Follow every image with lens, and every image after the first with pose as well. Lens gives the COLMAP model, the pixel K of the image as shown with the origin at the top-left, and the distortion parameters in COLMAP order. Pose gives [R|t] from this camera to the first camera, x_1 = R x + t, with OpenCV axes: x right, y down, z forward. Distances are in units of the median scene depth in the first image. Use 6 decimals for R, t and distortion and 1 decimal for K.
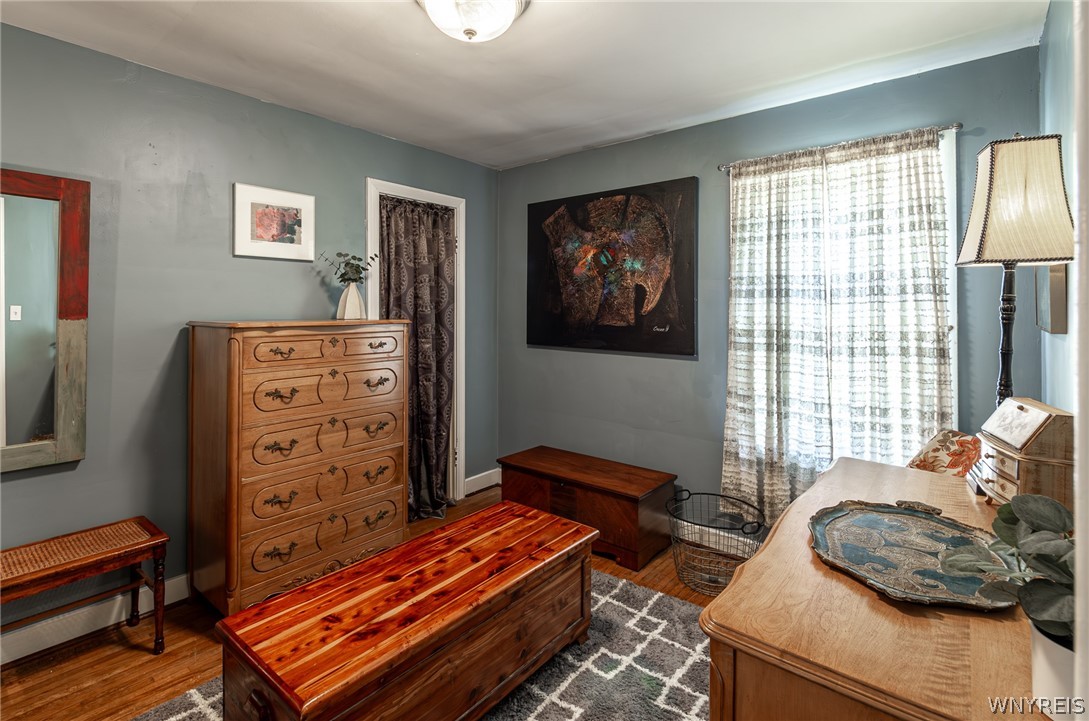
lens RADIAL K [[529.5, 0, 541.2], [0, 529.5, 308.6], [0, 0, 1]] dist [0.005006, 0.000246]
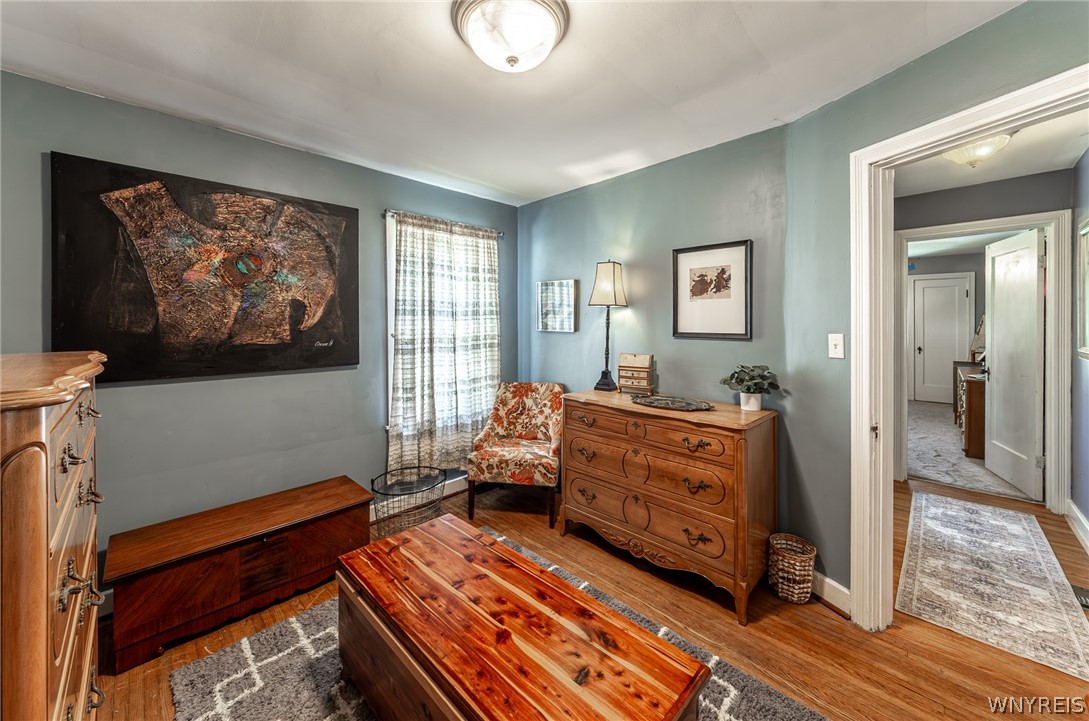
lens RADIAL K [[401.6, 0, 546.7], [0, 401.6, 326.5], [0, 0, 1]] dist [-0.000967, -0.000190]
pose [[0.076439, -0.016419, 0.996939, -0.620073], [0.002369, 0.999865, 0.016286, -0.008329], [-0.997071, 0.001117, 0.076468, 0.588048]]
